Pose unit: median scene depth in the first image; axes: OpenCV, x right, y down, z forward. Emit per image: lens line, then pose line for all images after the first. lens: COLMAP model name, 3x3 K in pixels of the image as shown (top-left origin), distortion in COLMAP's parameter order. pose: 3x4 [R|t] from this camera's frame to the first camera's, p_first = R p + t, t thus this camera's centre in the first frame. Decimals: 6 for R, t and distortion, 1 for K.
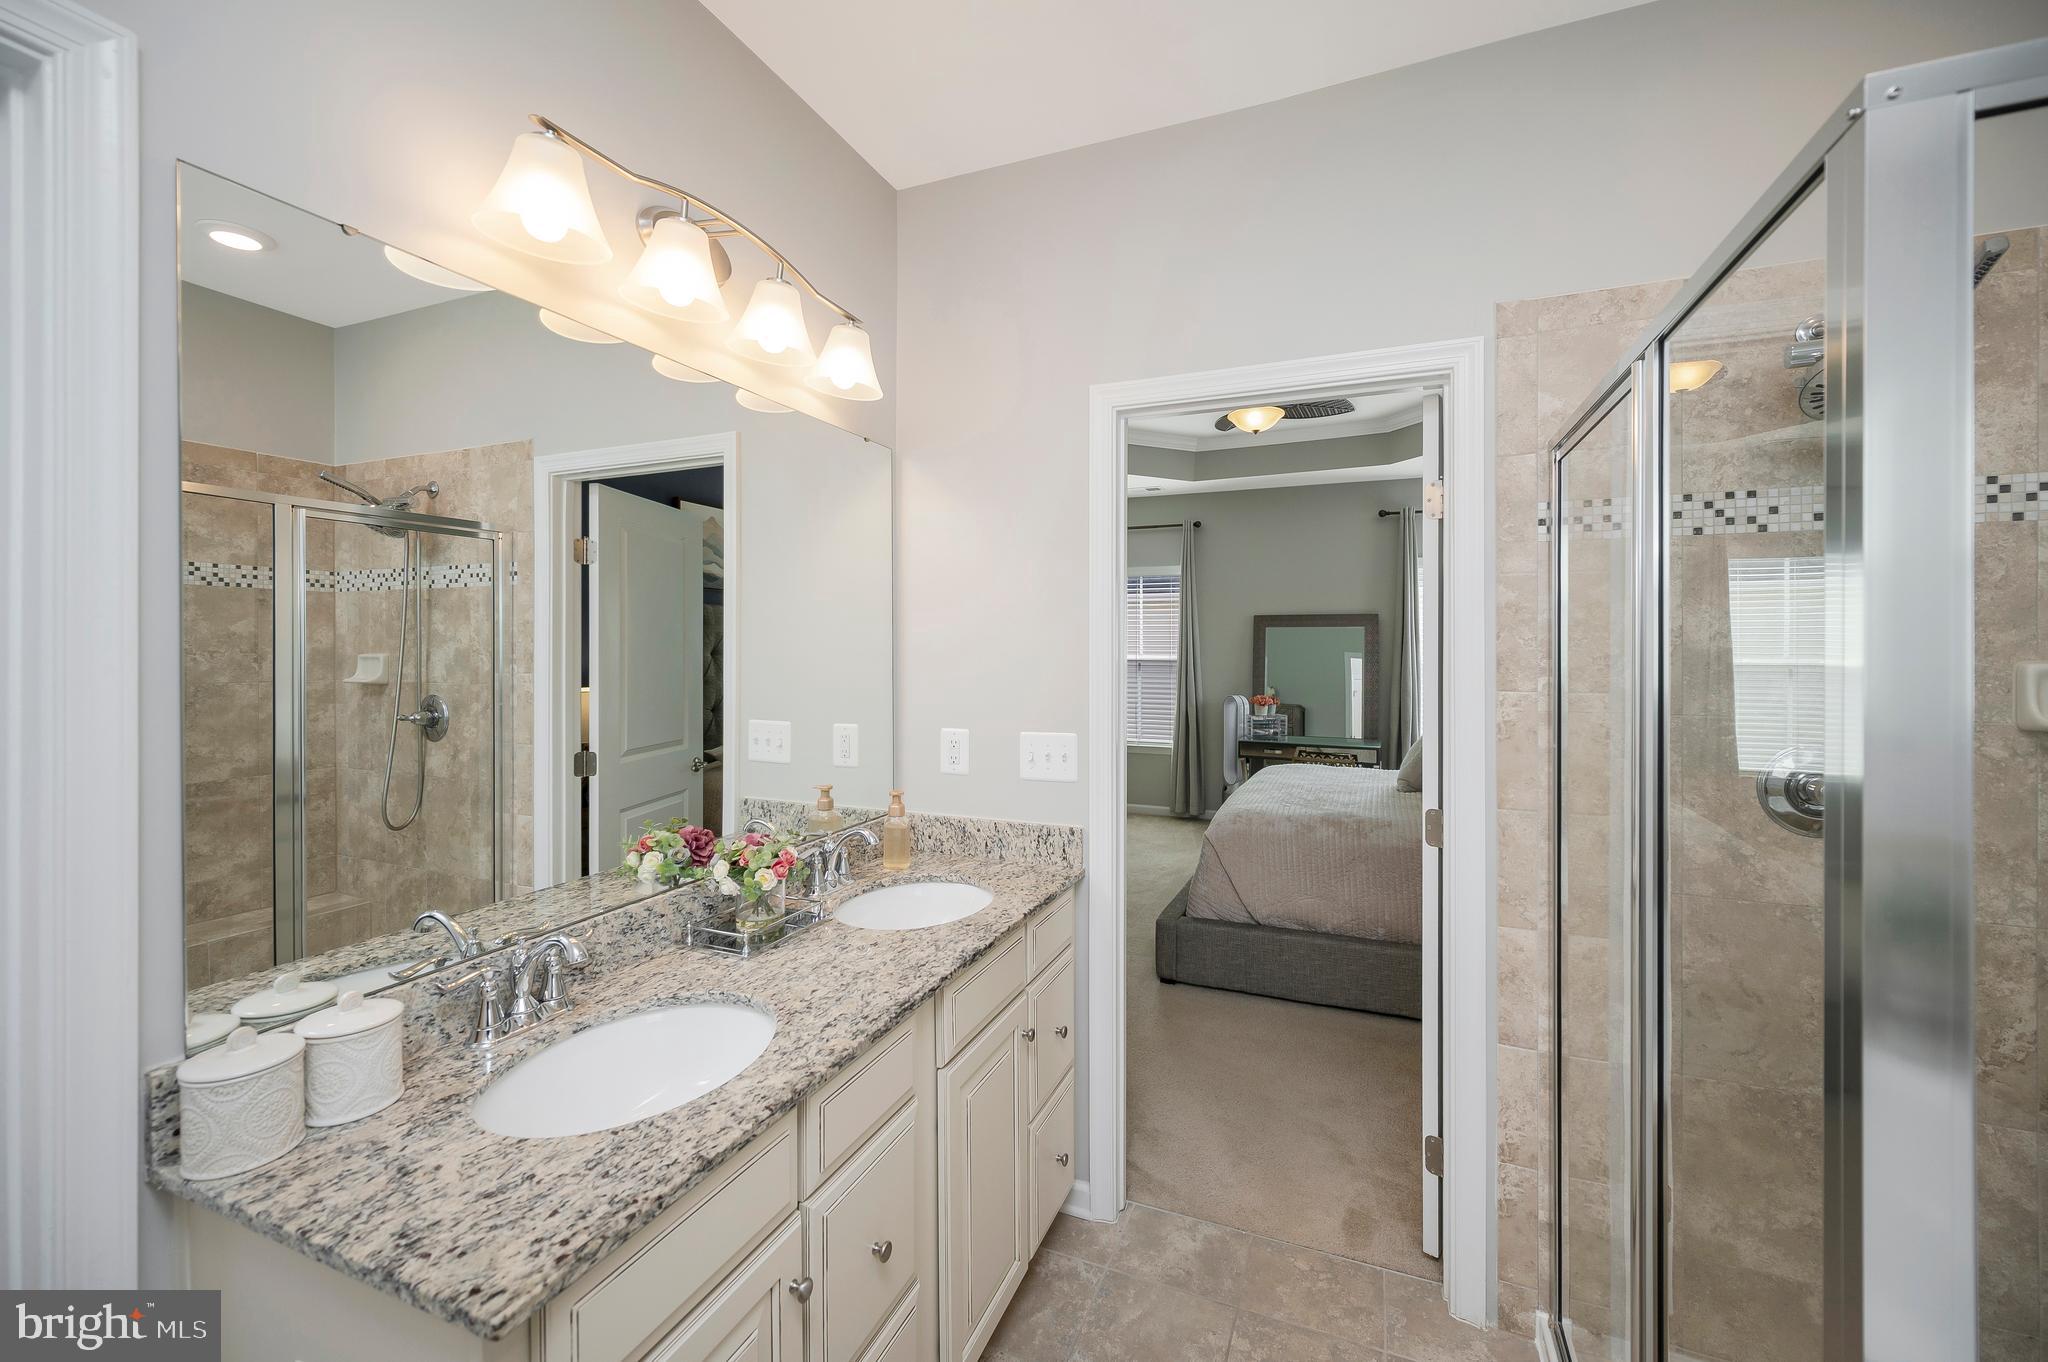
lens RADIAL K [[844.6, 0, 1022.2], [0, 844.6, 662.2], [0, 0, 1]] dist [-0.000299, 0.000131]
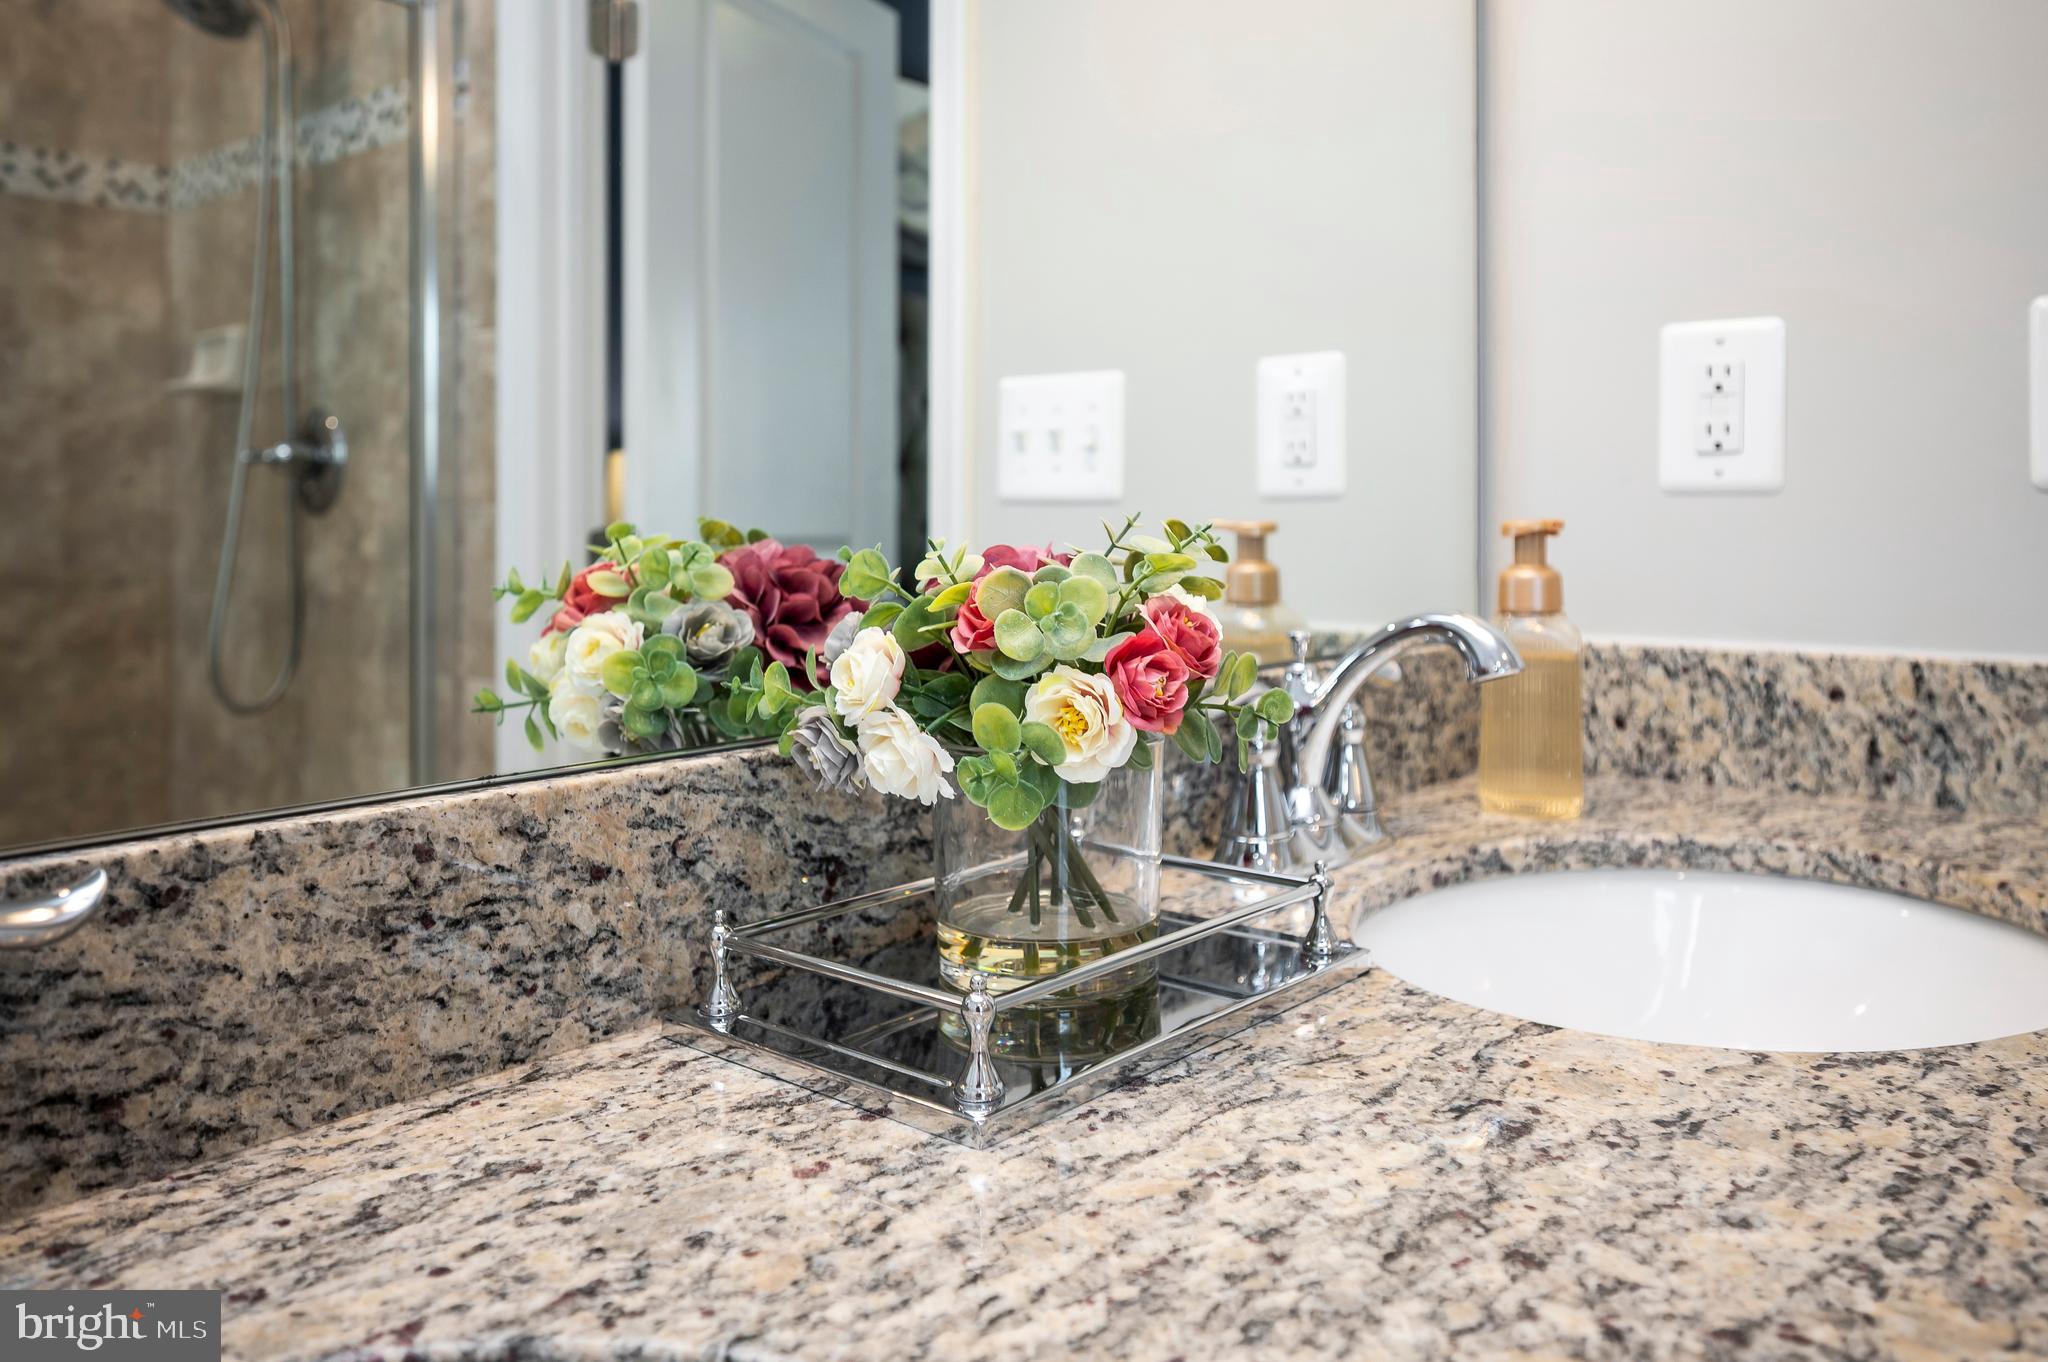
lens RADIAL K [[1564.1, 0, 1030.5], [0, 1564.1, 536.5], [0, 0, 1]] dist [0.000363, -0.000831]
pose [[0.957155, 0.003758, -0.289553, -0.202619], [-0.005615, 0.999969, -0.005584, 0.207783], [0.289523, 0.006971, 0.957146, 0.628550]]
